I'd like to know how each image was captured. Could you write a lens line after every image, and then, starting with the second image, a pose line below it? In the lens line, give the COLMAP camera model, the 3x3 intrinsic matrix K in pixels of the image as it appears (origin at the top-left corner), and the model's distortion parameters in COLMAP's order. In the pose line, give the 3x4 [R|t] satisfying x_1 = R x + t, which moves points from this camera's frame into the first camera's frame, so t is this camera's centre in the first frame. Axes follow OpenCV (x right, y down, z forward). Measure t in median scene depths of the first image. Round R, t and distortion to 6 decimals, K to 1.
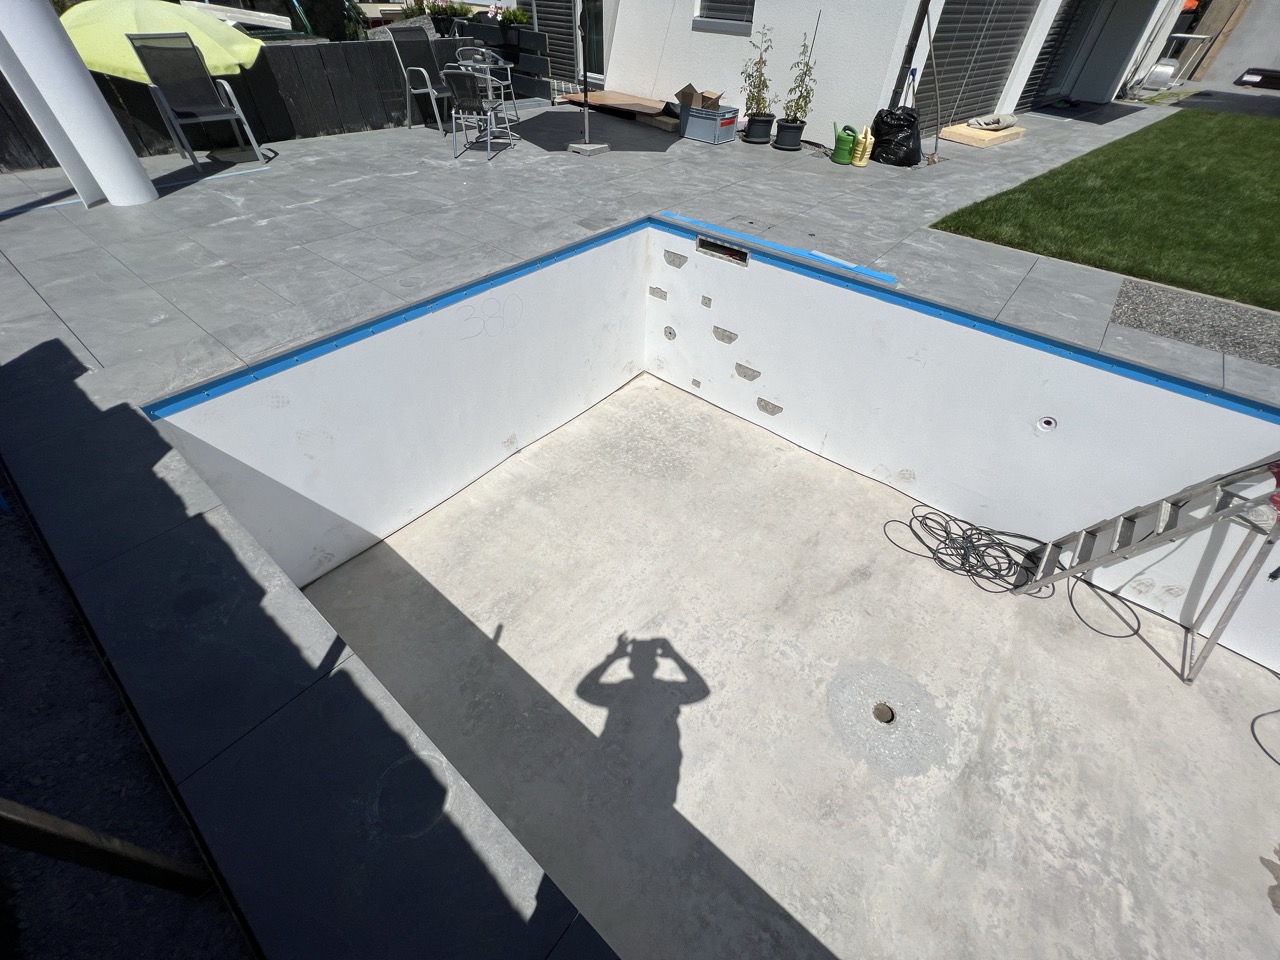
lens RADIAL K [[513.8, 0, 642.3], [0, 513.8, 486.3], [0, 0, 1]] dist [-0.002677, 0.000560]
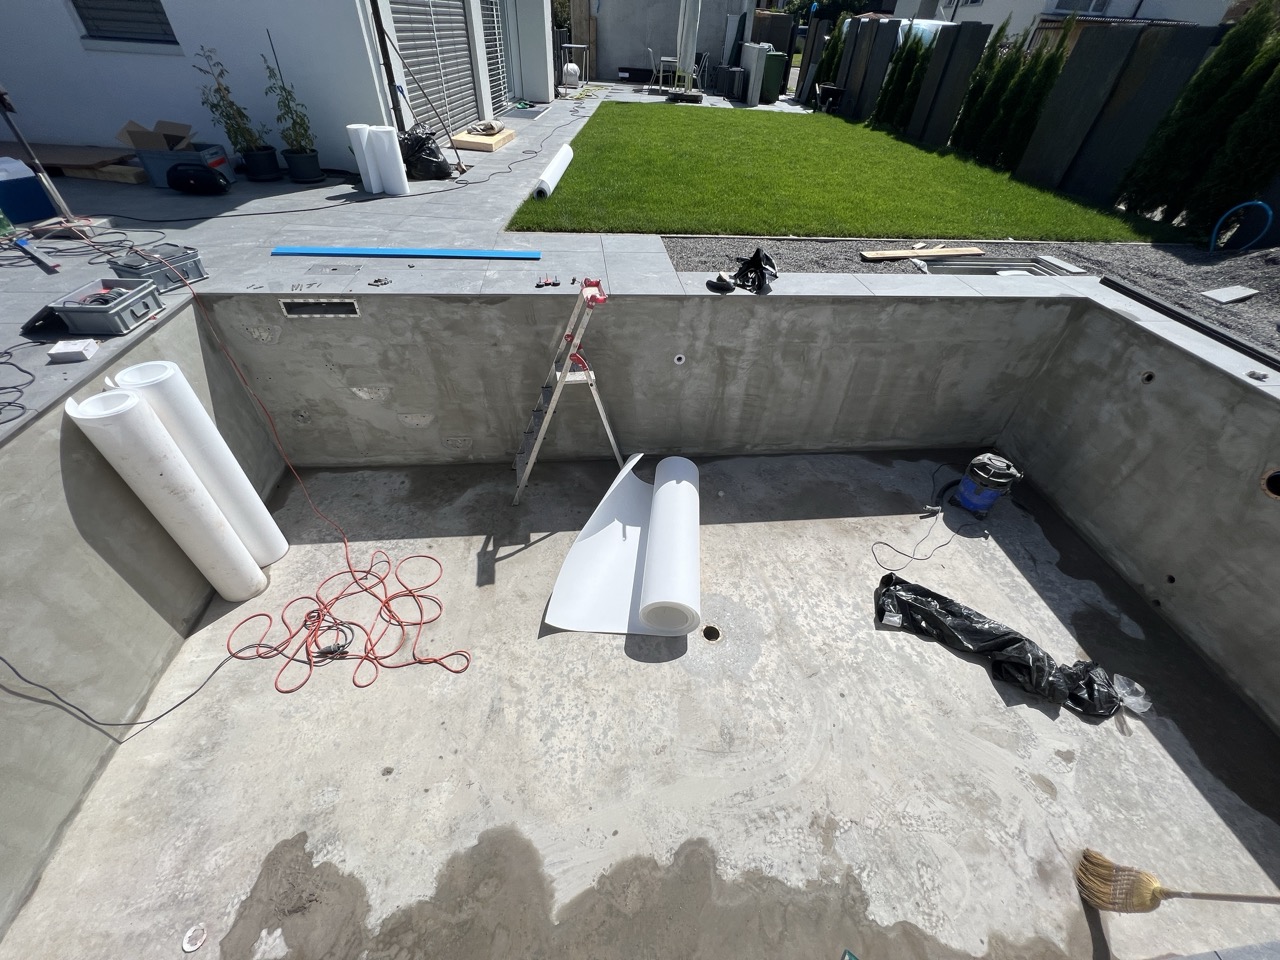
lens RADIAL K [[513.8, 0, 643.2], [0, 513.8, 484.7], [0, 0, 1]] dist [-0.002677, 0.000560]
pose [[0.695993, -0.476505, 0.537155, -0.075947], [0.483693, 0.864011, 0.139733, -0.065586], [-0.530692, 0.162565, 0.831829, 0.047949]]
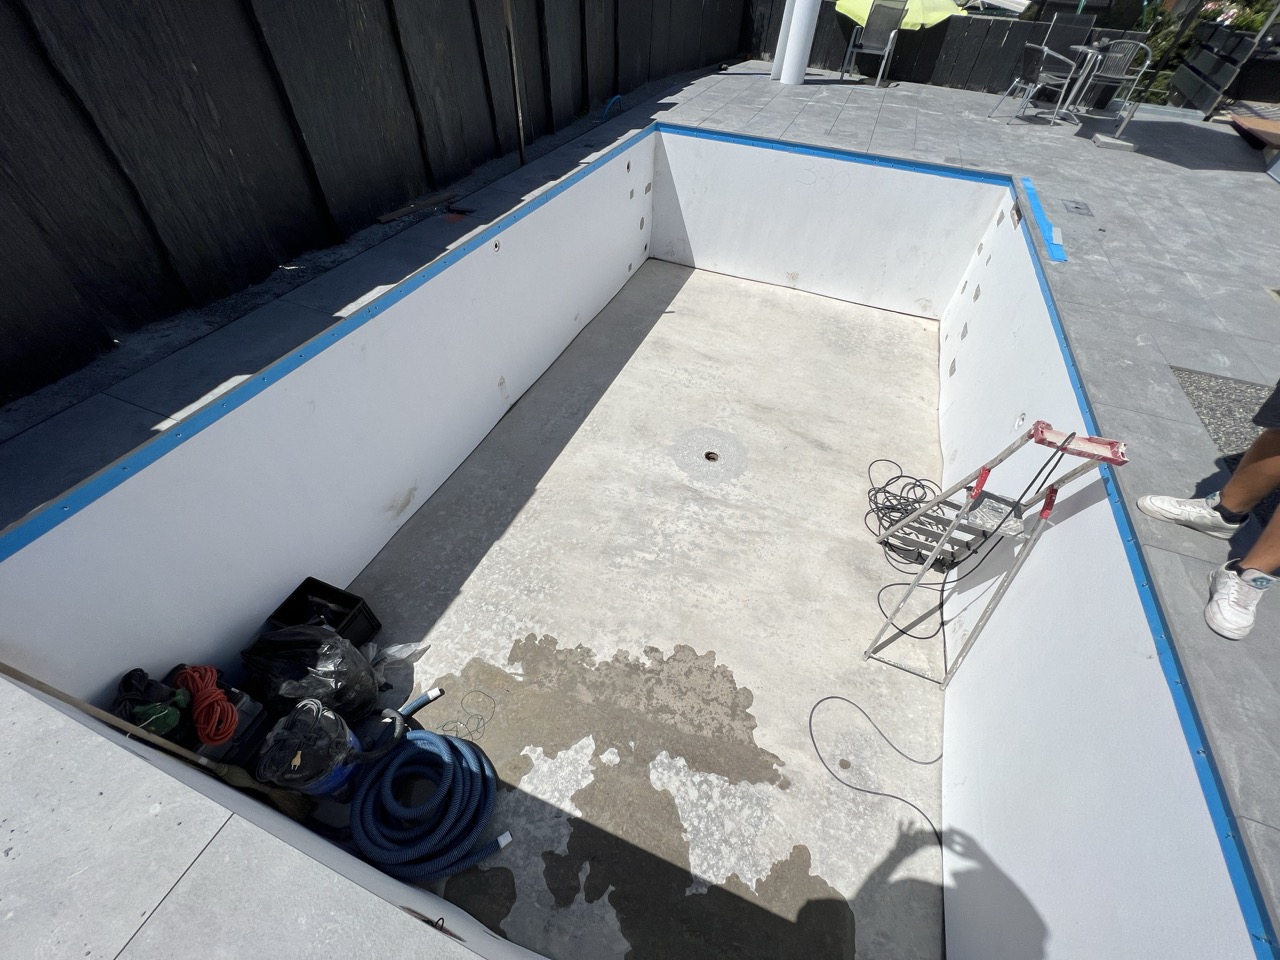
lens RADIAL K [[513.8, 0, 641.5], [0, 513.8, 484.6], [0, 0, 1]] dist [-0.002677, 0.000560]
pose [[0.309622, 0.686930, -0.657466, 1.097904], [-0.693859, 0.635997, 0.337739, 0.106578], [0.650149, 0.351617, 0.673551, -0.066587]]
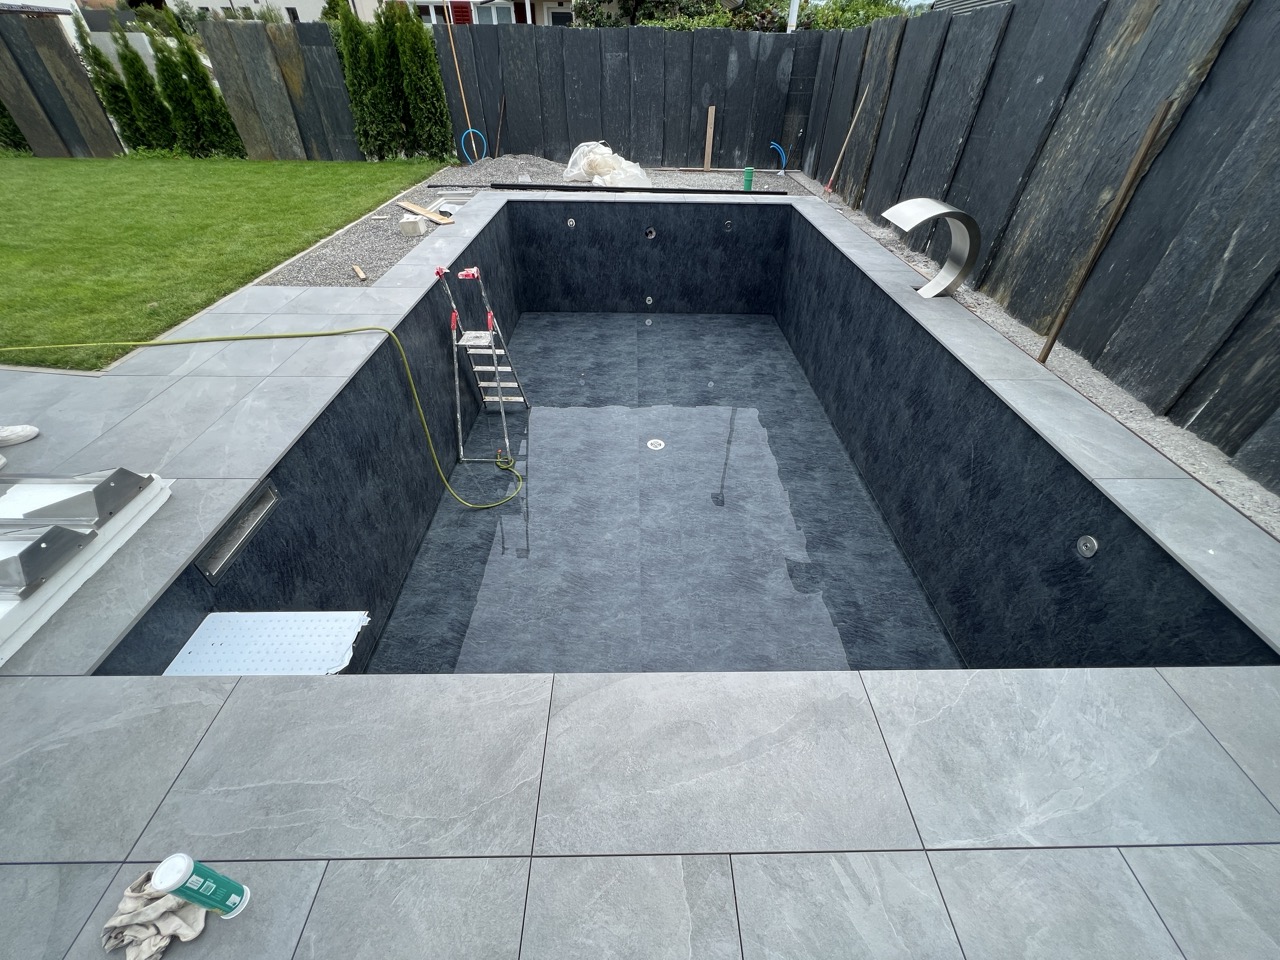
lens RADIAL K [[513.8, 0, 643.7], [0, 513.8, 486.0], [0, 0, 1]] dist [-0.002677, 0.000560]
pose [[-0.646235, -0.518801, 0.559666, -0.399465], [0.511667, 0.249553, 0.822144, -0.730789], [-0.566195, 0.817661, 0.104184, 0.726848]]
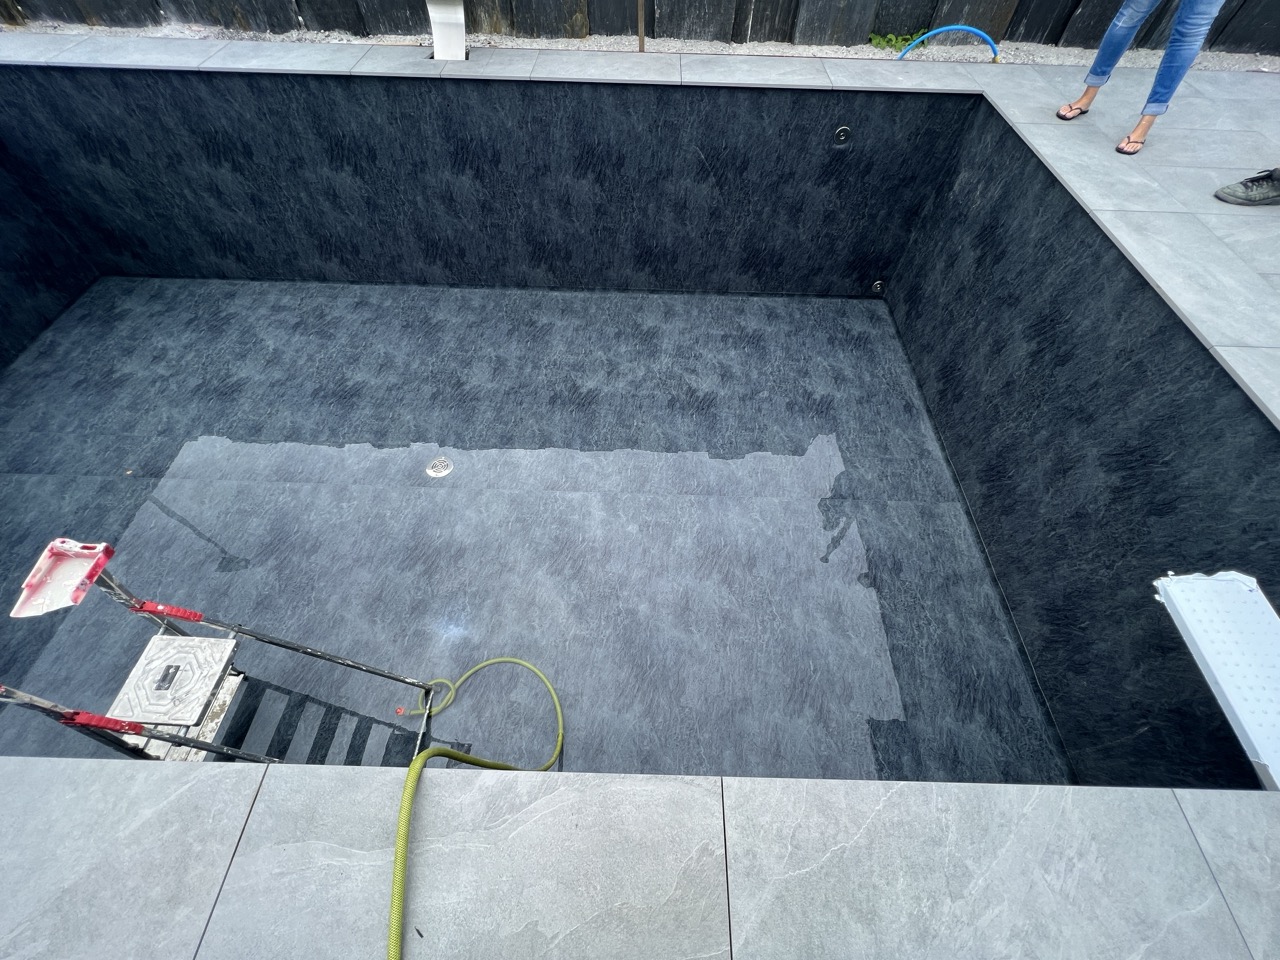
lens RADIAL K [[513.8, 0, 642.6], [0, 513.8, 485.9], [0, 0, 1]] dist [-0.002677, 0.000560]
pose [[-0.785016, 0.485090, -0.385277, 0.437395], [-0.465373, -0.051299, 0.883627, -0.584439], [0.408874, 0.872958, 0.266018, 0.699553]]
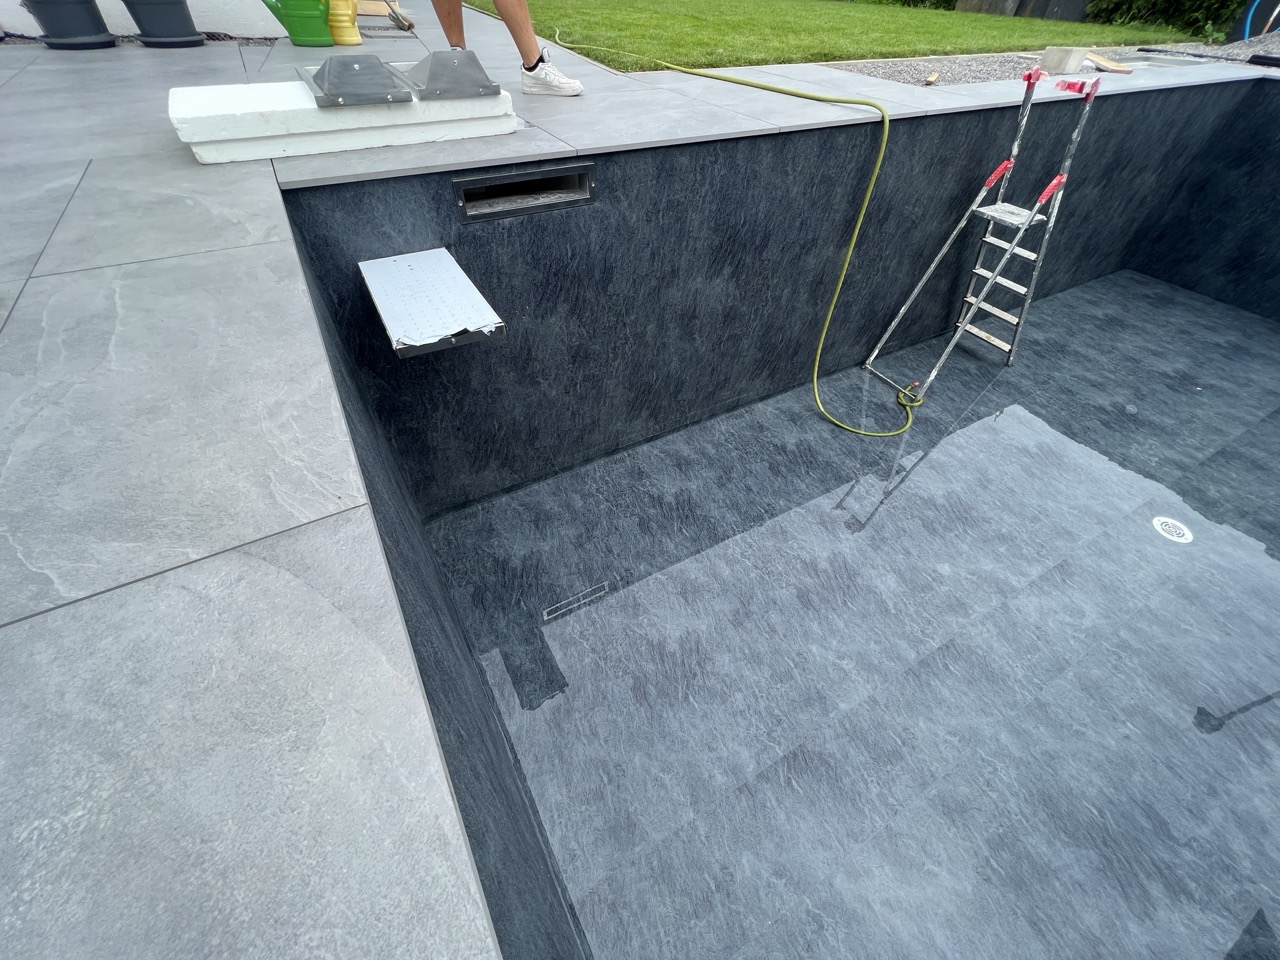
lens RADIAL K [[513.8, 0, 645.3], [0, 513.8, 484.6], [0, 0, 1]] dist [-0.002677, 0.000560]
pose [[0.349865, -0.683129, 0.641037, -0.276095], [0.645212, 0.671828, 0.363798, -0.410839], [-0.679188, 0.286324, 0.675813, 0.756500]]
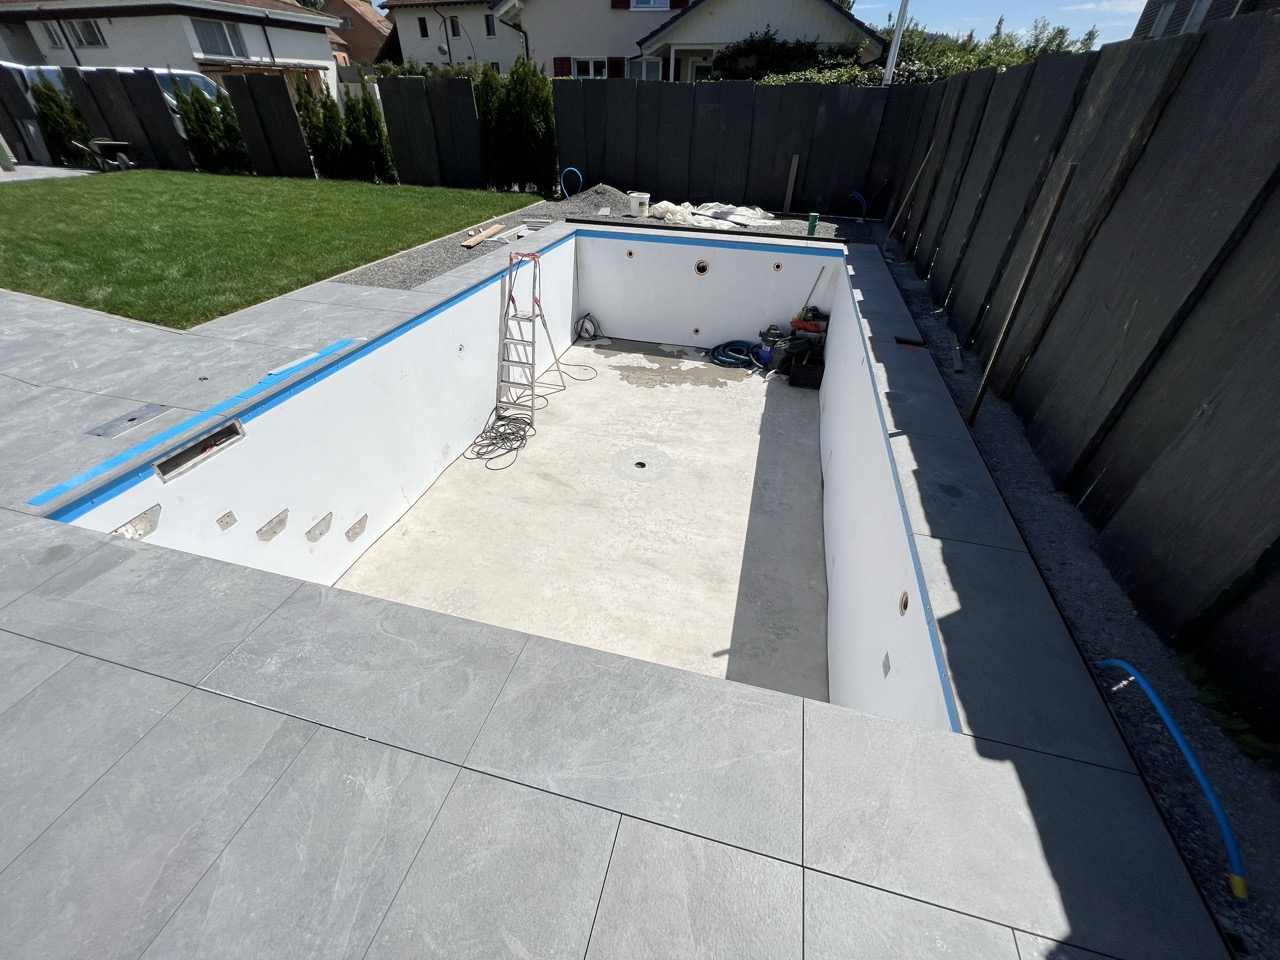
lens RADIAL K [[513.8, 0, 643.1], [0, 513.8, 485.5], [0, 0, 1]] dist [-0.002677, 0.000560]
pose [[-0.421270, -0.574329, 0.701910, -0.644108], [0.613081, 0.389983, 0.687055, -0.585628], [-0.668329, 0.719764, 0.187821, 0.544737]]
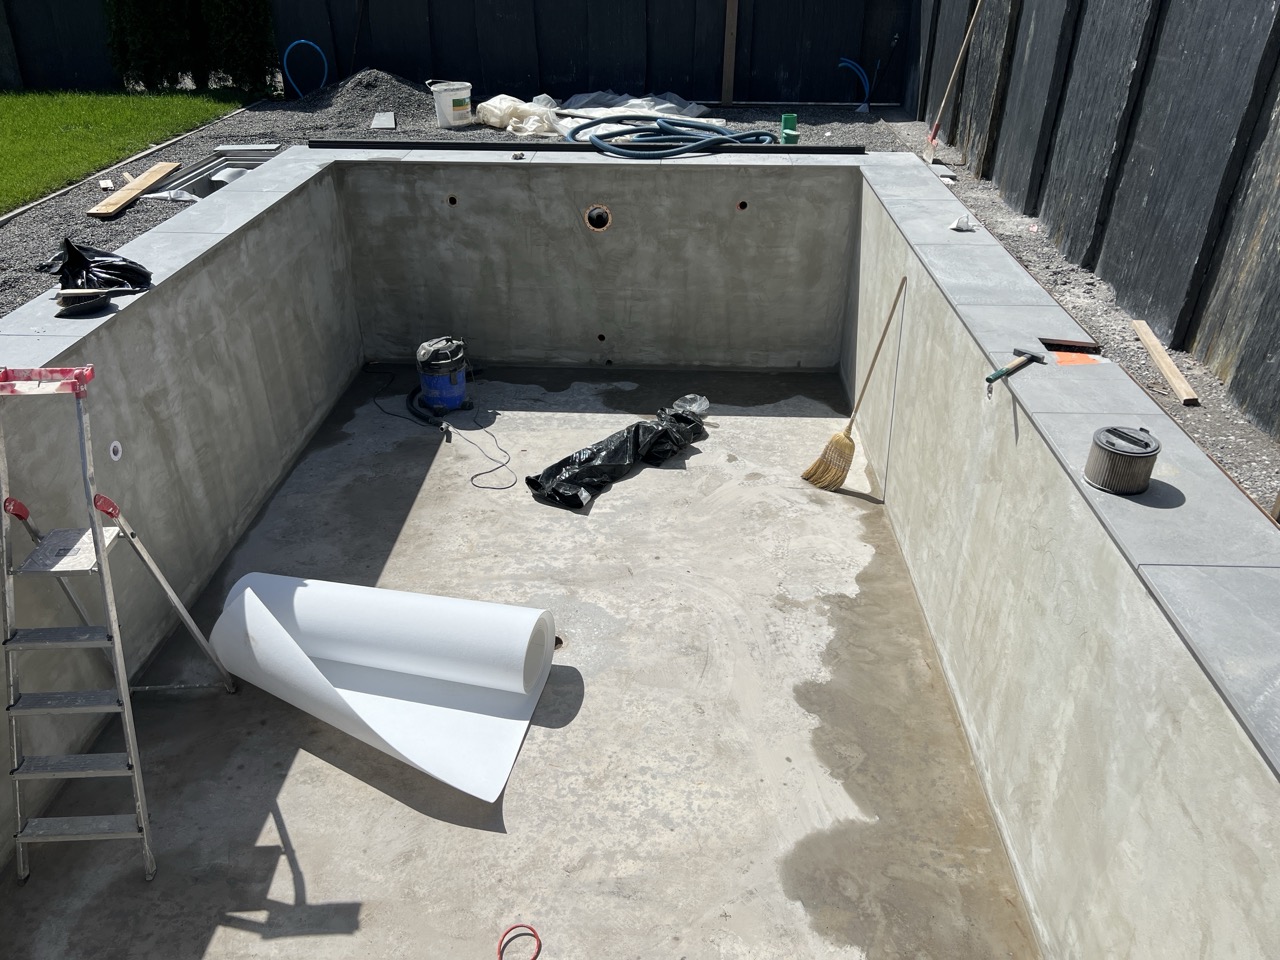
lens RADIAL K [[950.0, 0, 642.3], [0, 950.0, 490.8], [0, 0, 1]] dist [0.047421, -0.032146]
pose [[-0.605860, -0.435761, 0.665617, -0.424564], [0.544687, 0.382613, 0.746273, -0.570231], [-0.579871, 0.814690, 0.005543, 0.539467]]
